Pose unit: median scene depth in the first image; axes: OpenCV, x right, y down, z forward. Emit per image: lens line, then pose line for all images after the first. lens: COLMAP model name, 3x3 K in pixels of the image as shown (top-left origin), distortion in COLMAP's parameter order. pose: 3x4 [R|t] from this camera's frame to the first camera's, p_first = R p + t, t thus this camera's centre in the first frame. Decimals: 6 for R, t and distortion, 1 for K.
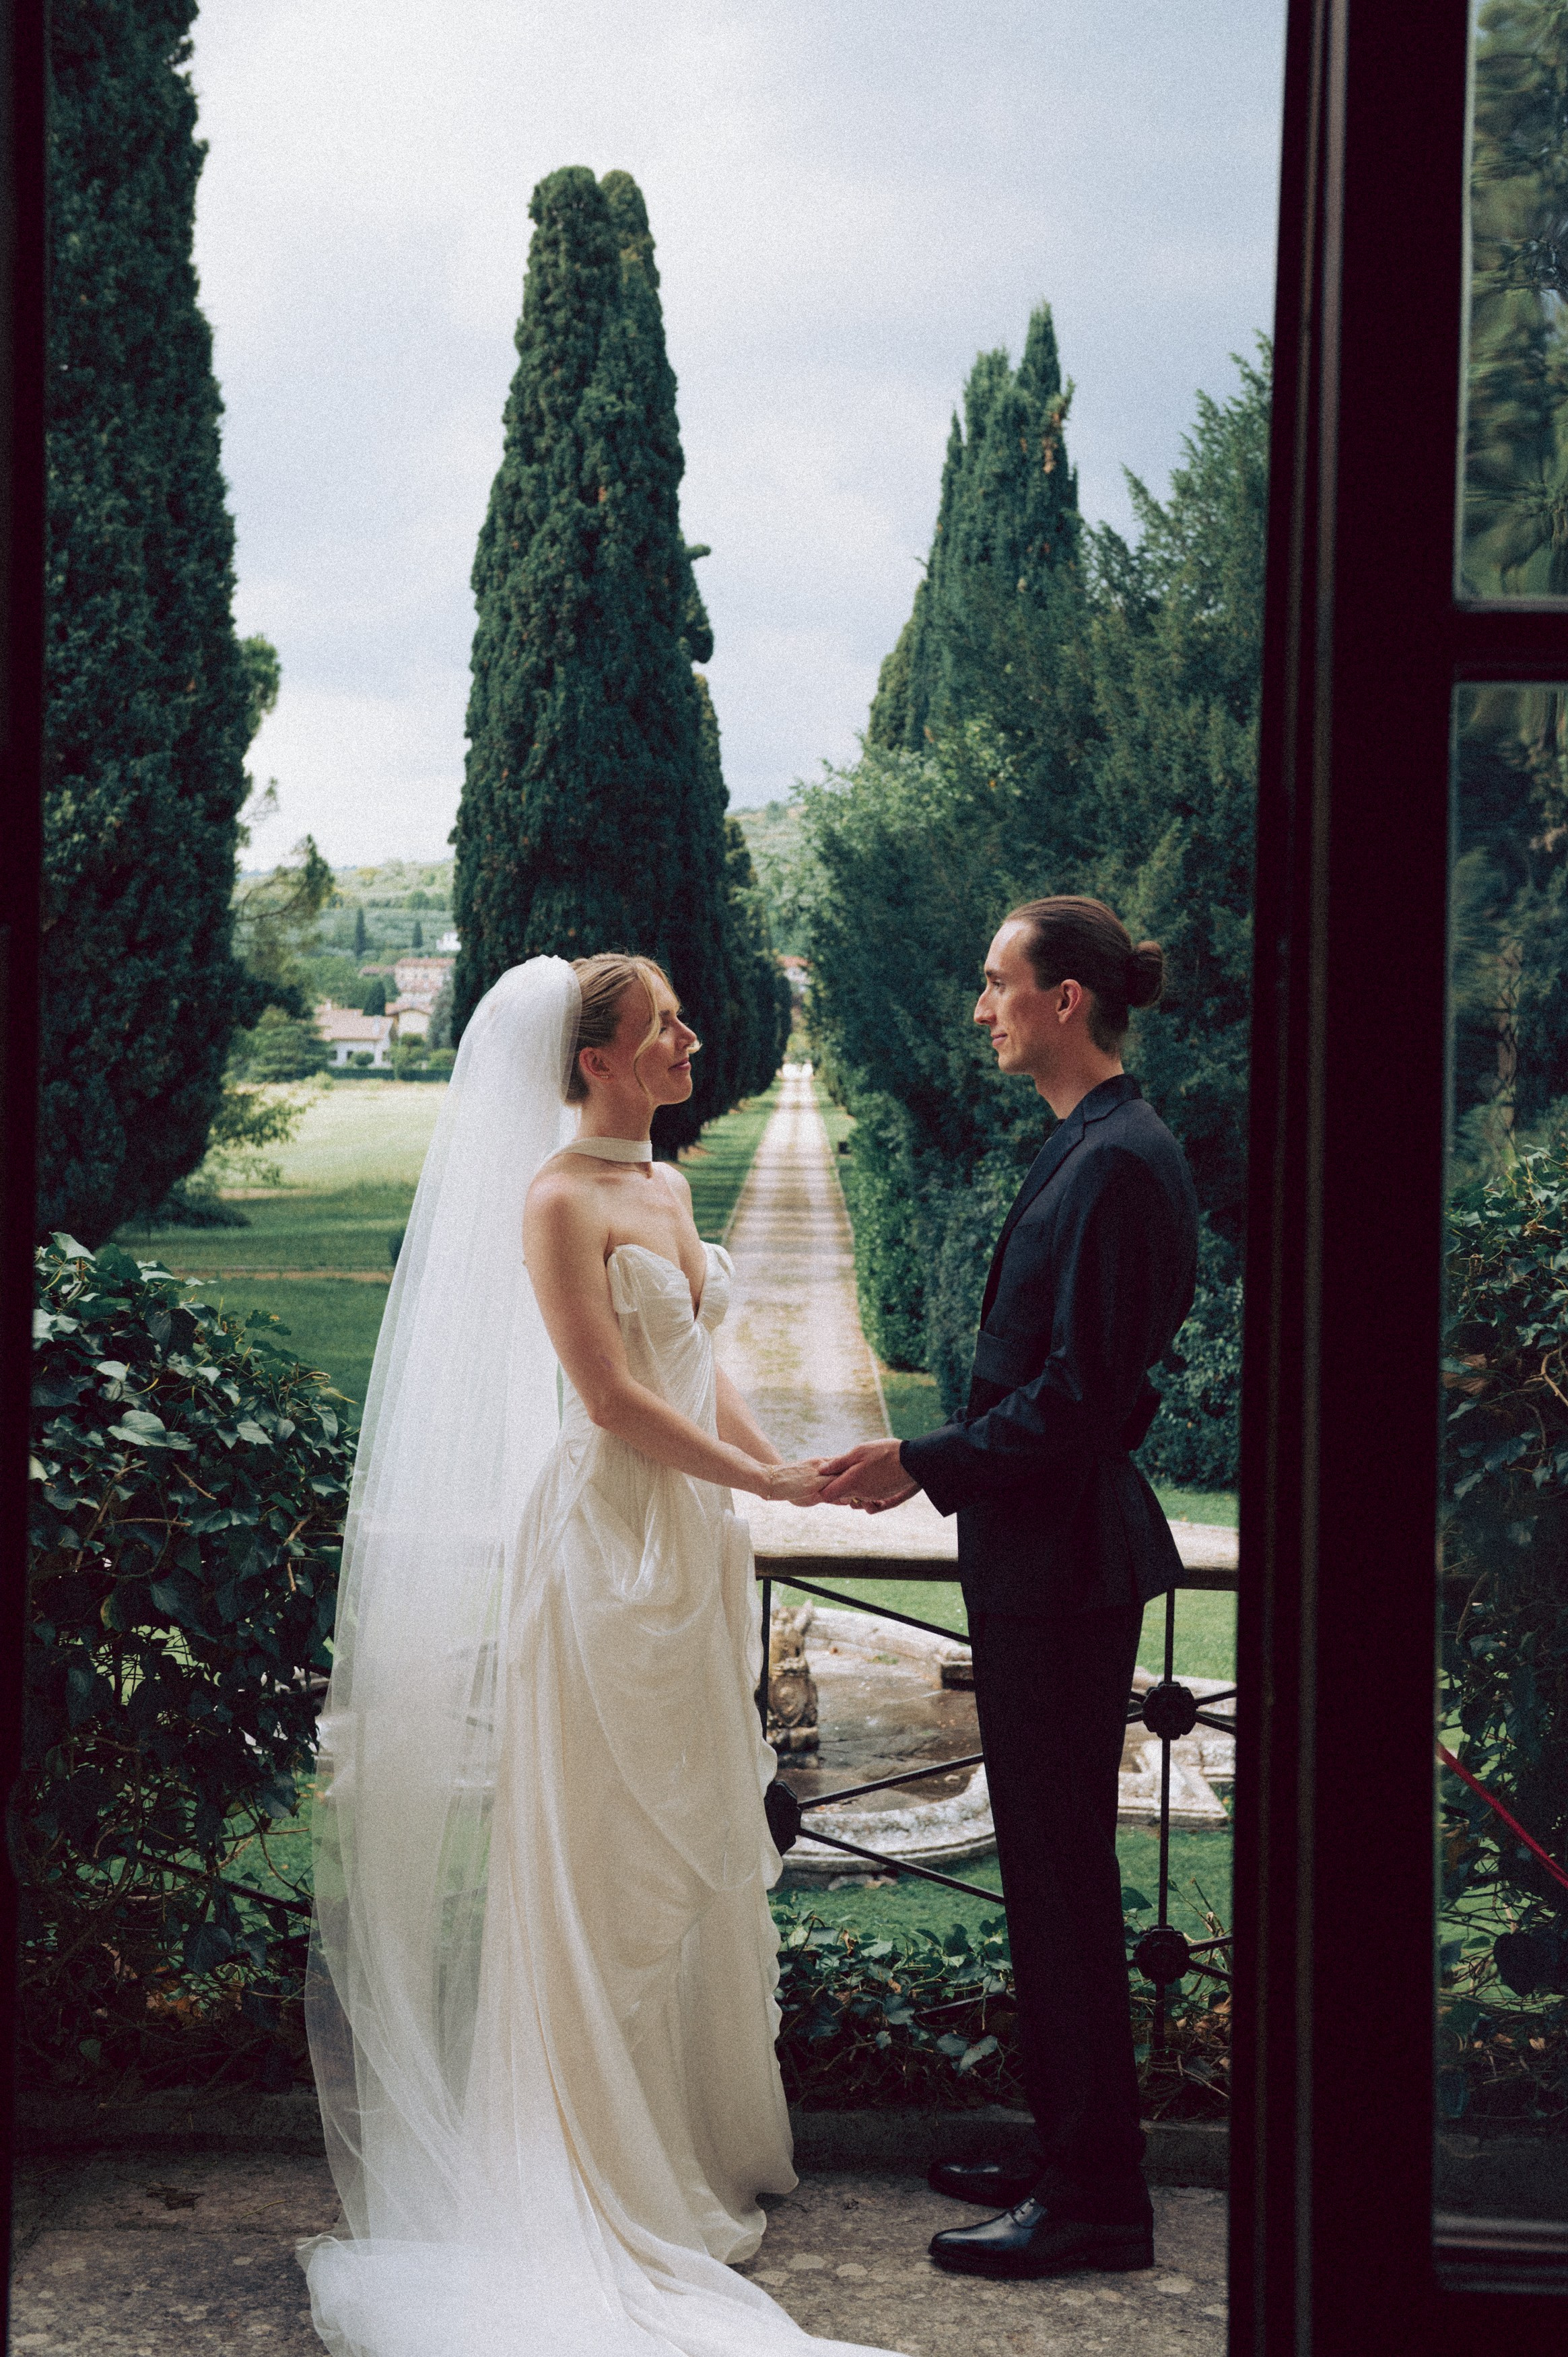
lens RADIAL K [[3262.2, 0, 797.3], [0, 3262.2, 1180.7], [0, 0, 1]] dist [0.226987, 0.000000]
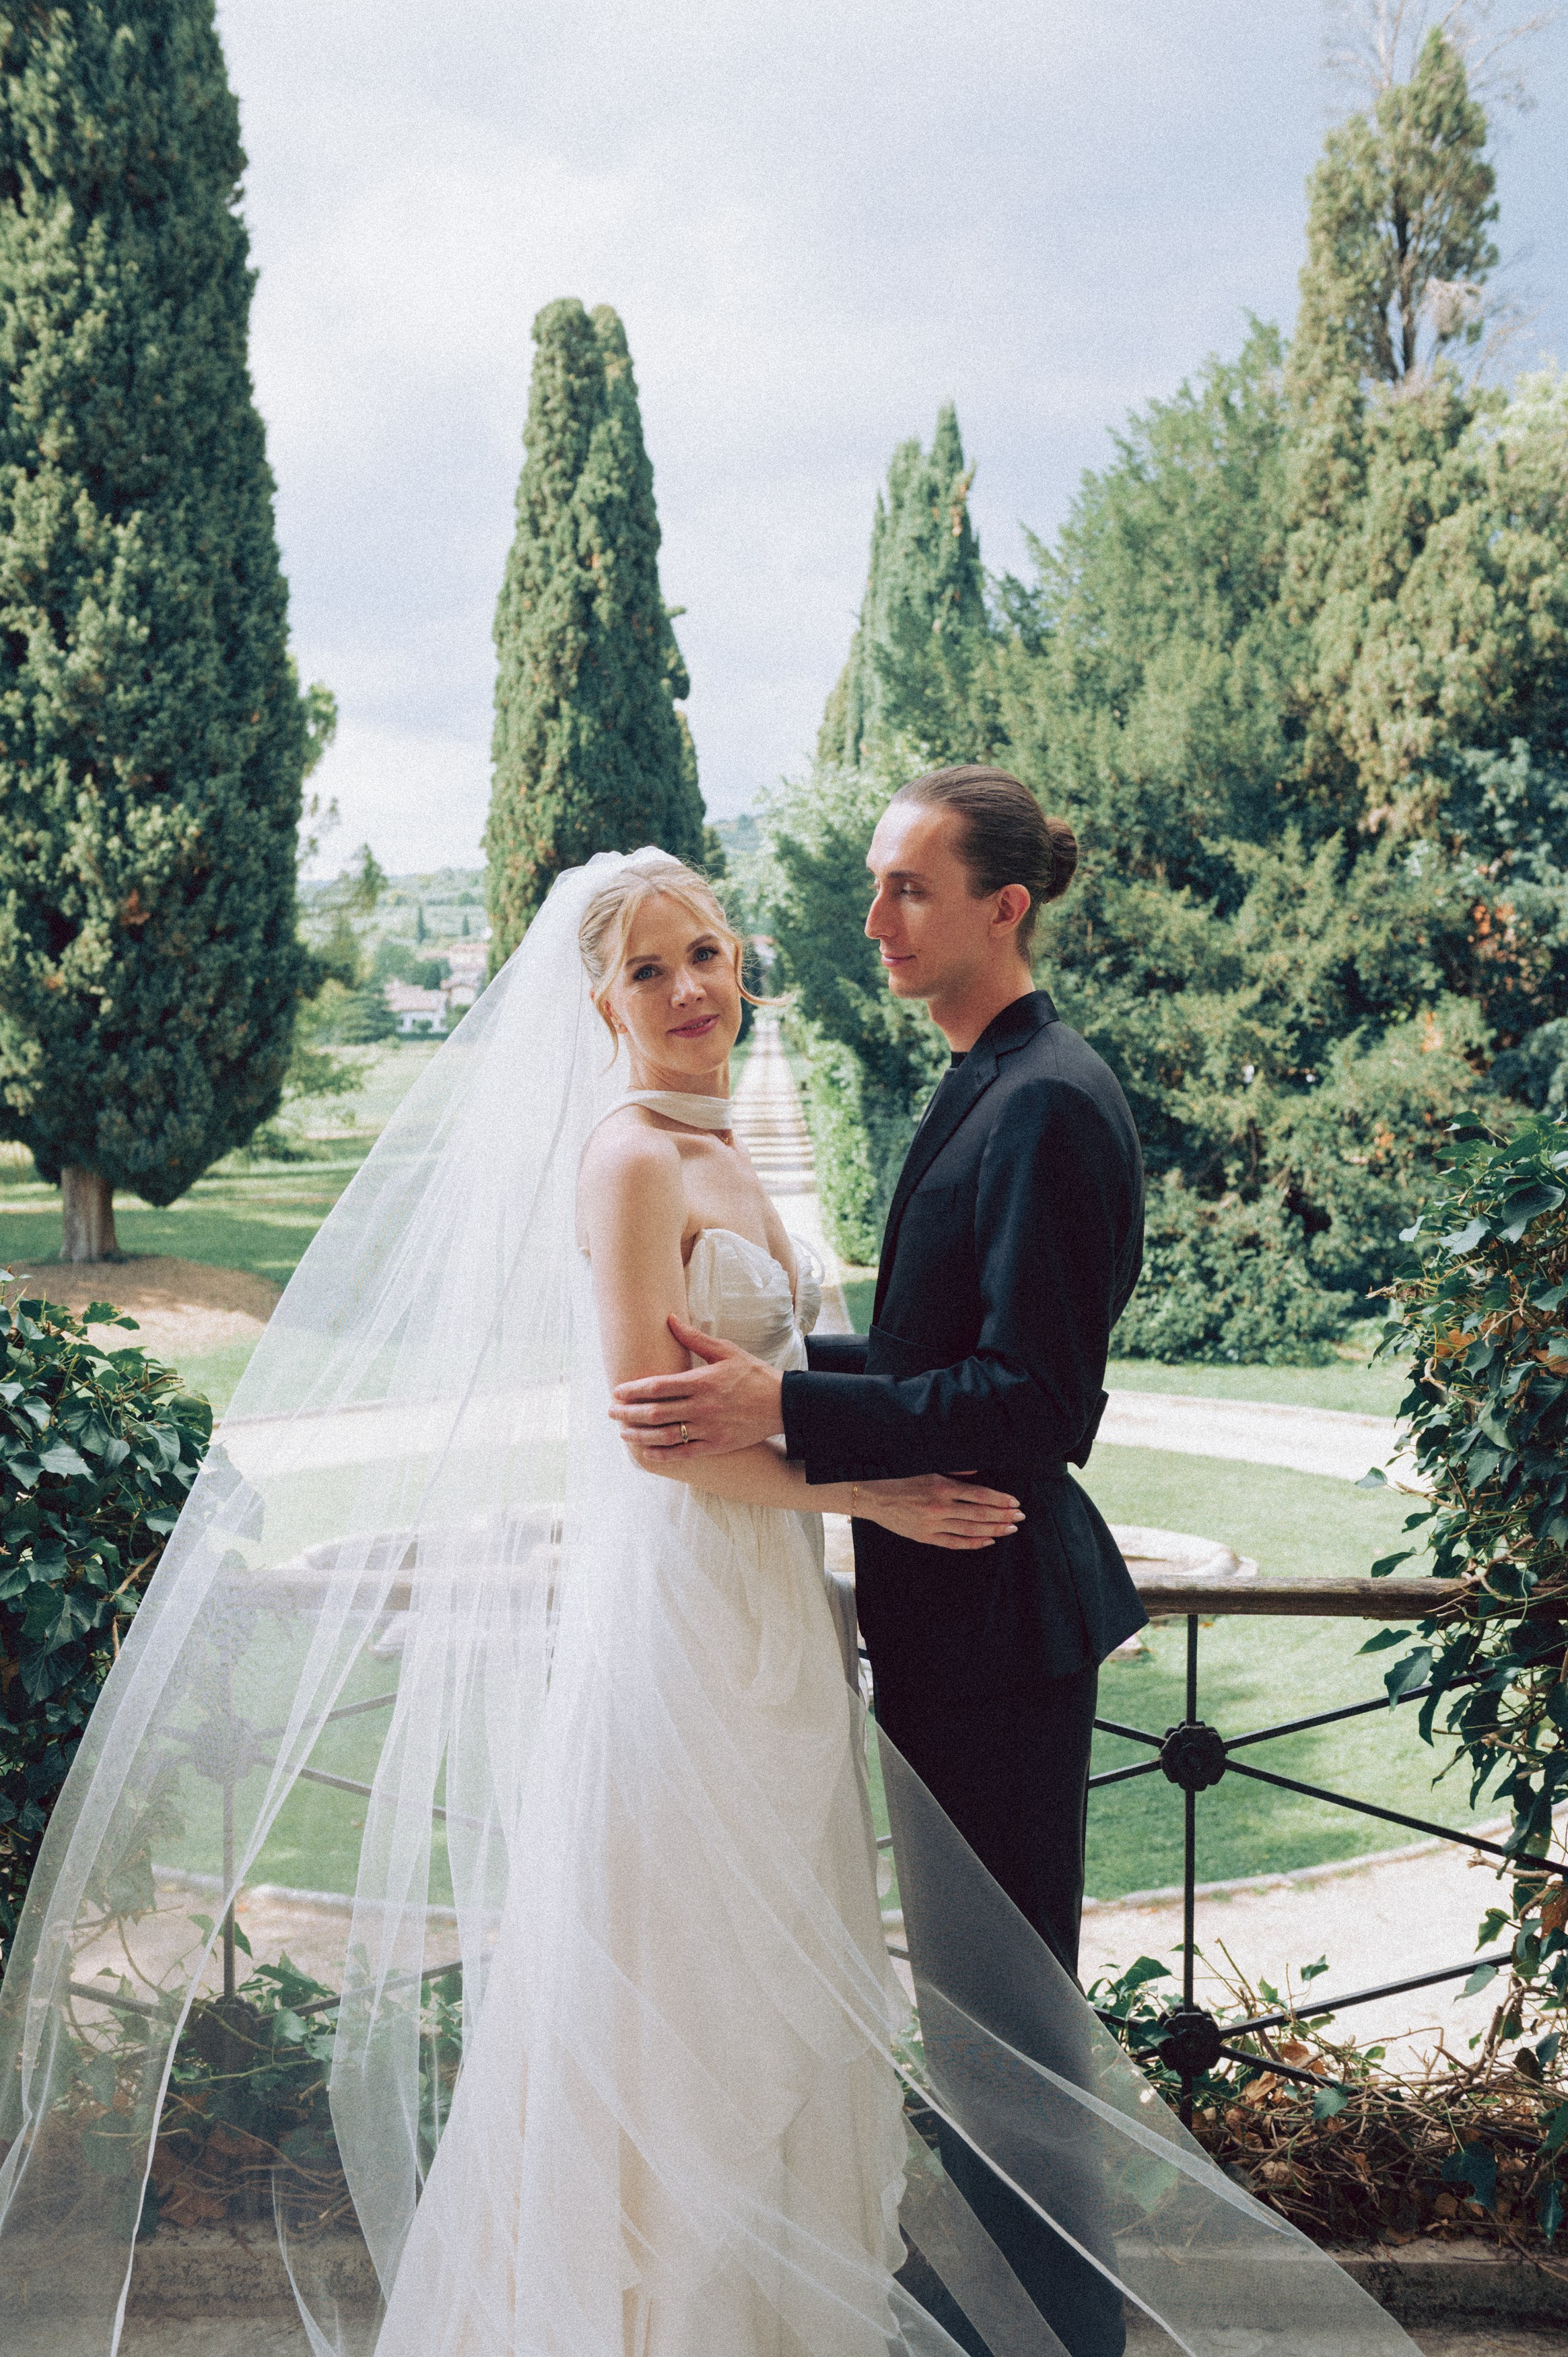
lens RADIAL K [[2533.3, 0, 783.9], [0, 2533.3, 1187.0], [0, 0, 1]] dist [0.124620, 0.000000]
pose [[0.999682, -0.024745, 0.004804, 0.000975], [0.024592, 0.999260, 0.029589, -0.000546], [-0.005533, -0.029462, 0.999551, 0.036668]]
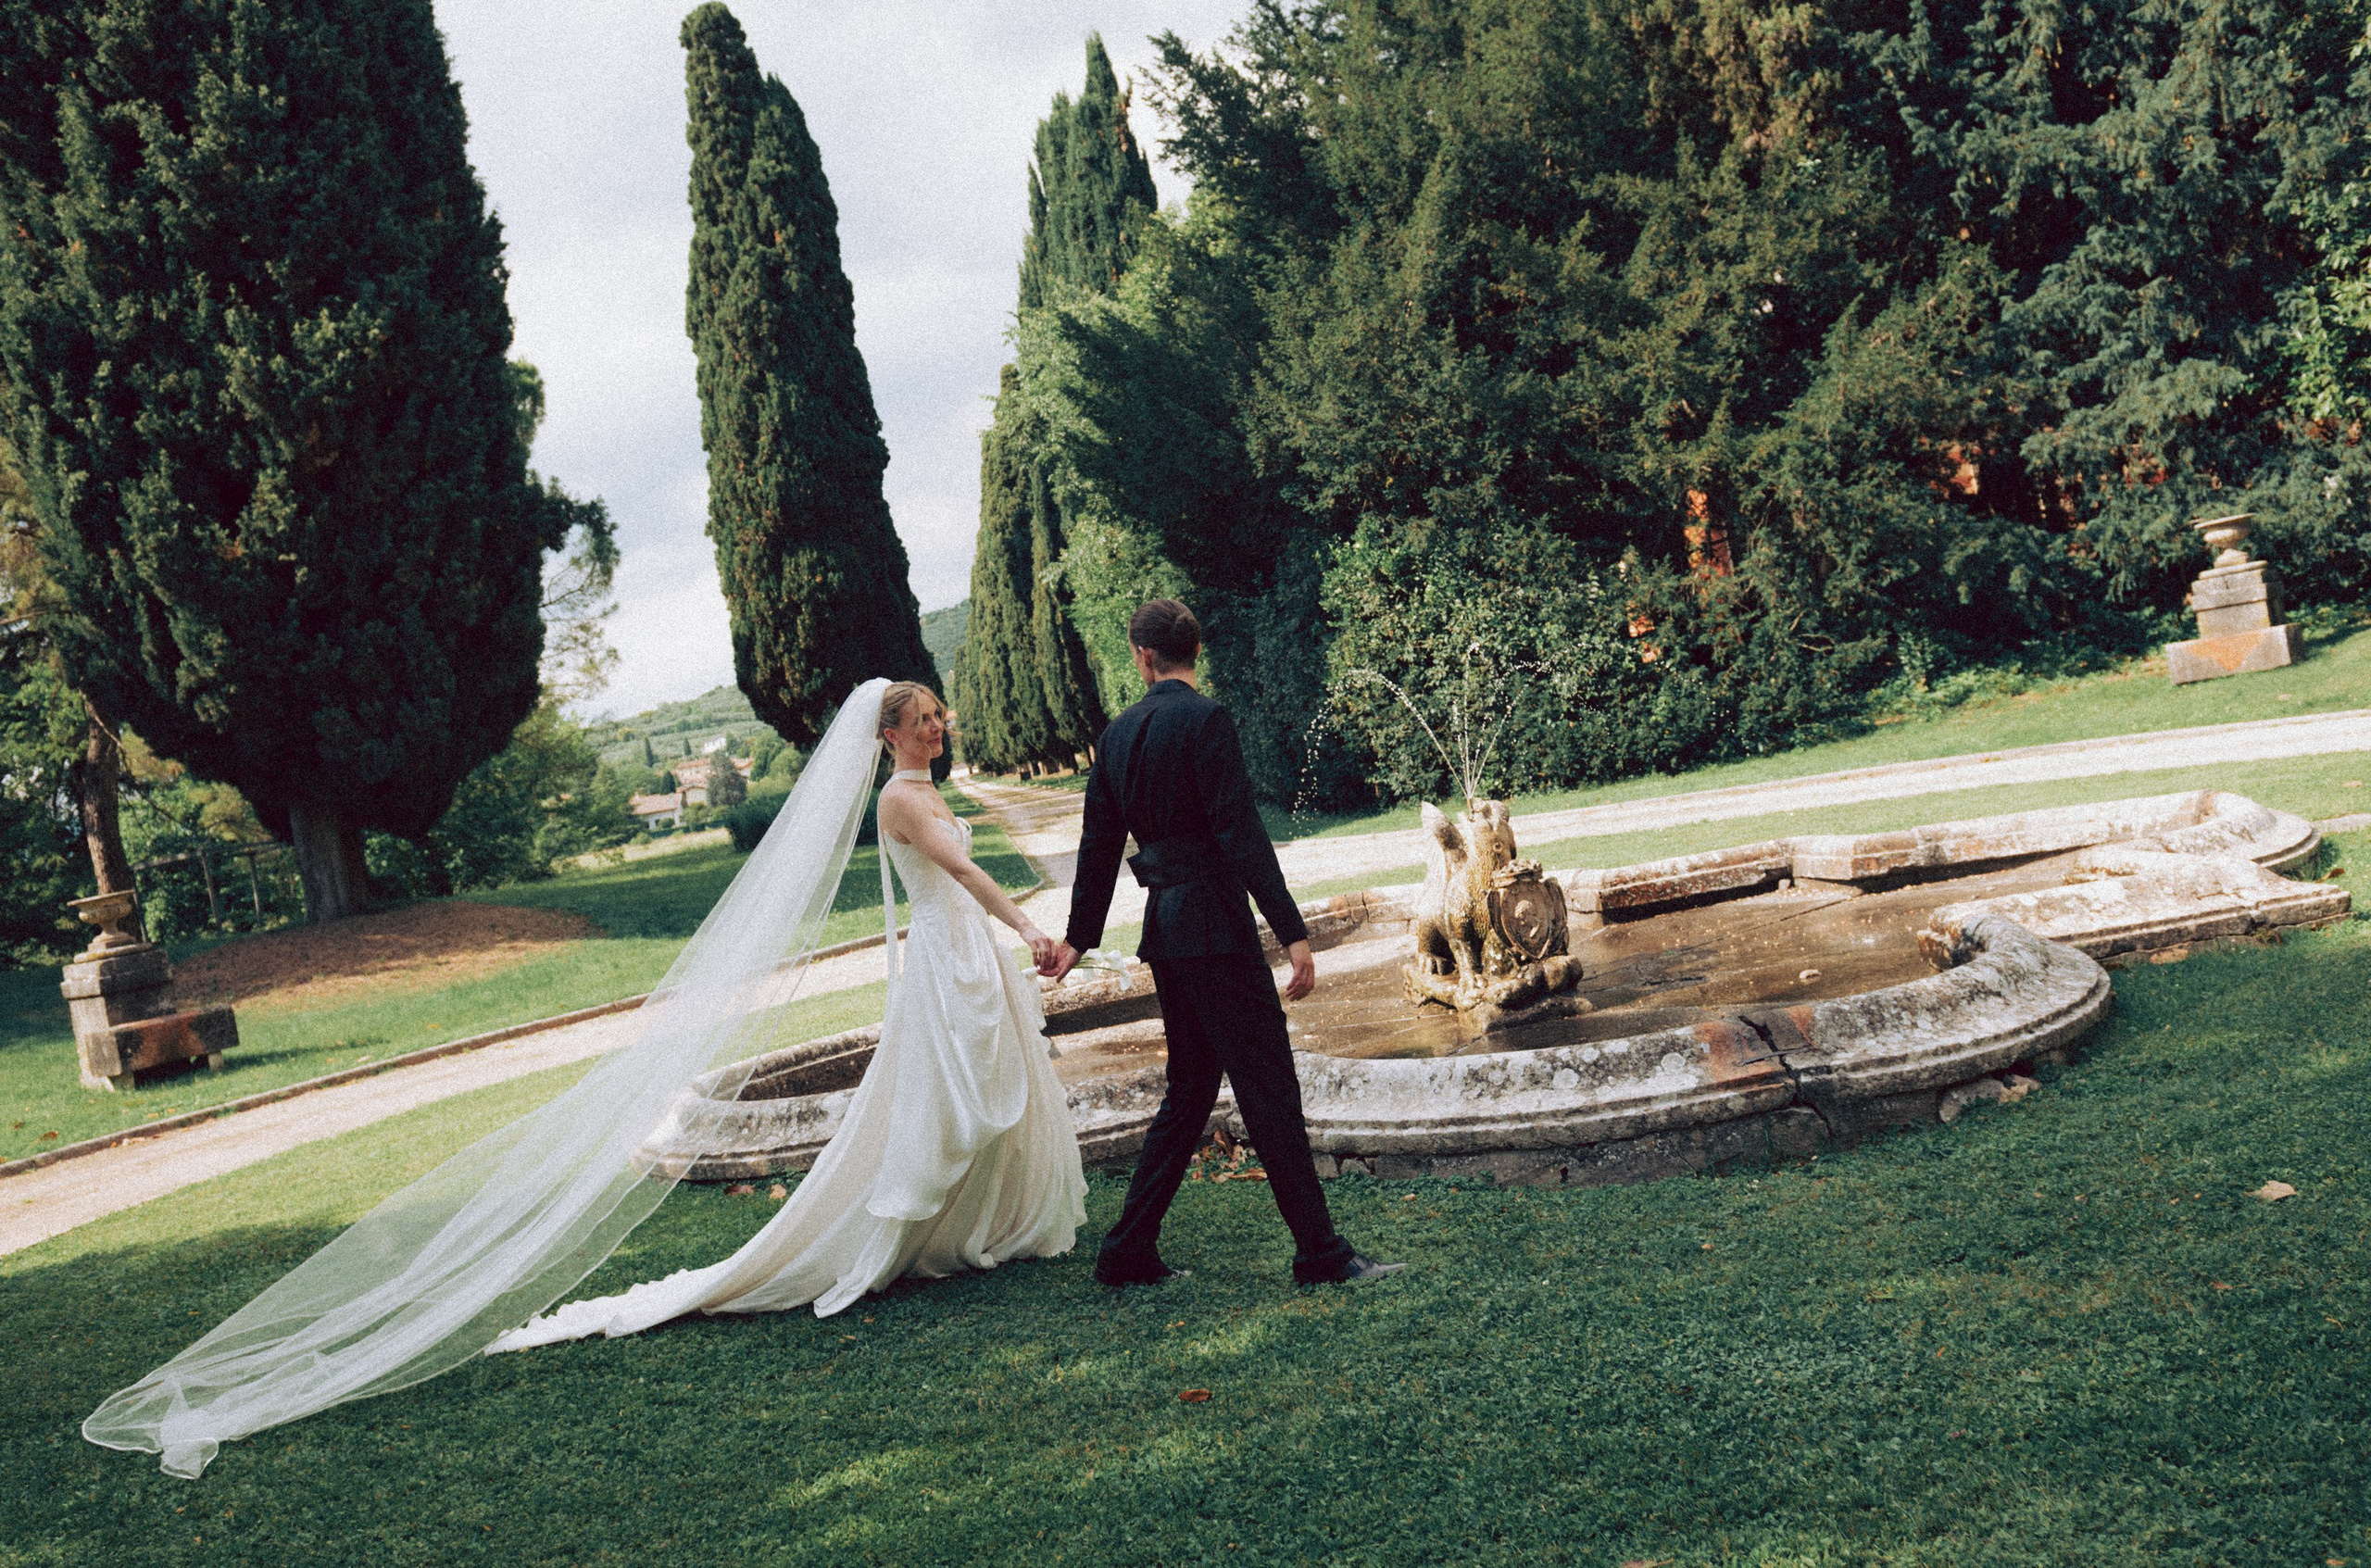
lens RADIAL K [[1936.9, 0, 1188.3], [0, 1936.9, 824.1], [0, 0, 1]] dist [-0.017022, -0.031343]
pose [[0.971953, -0.194467, 0.132252, -0.049400], [0.197847, 0.980150, -0.012784, 0.055136], [-0.127141, 0.038591, 0.991134, 0.262059]]
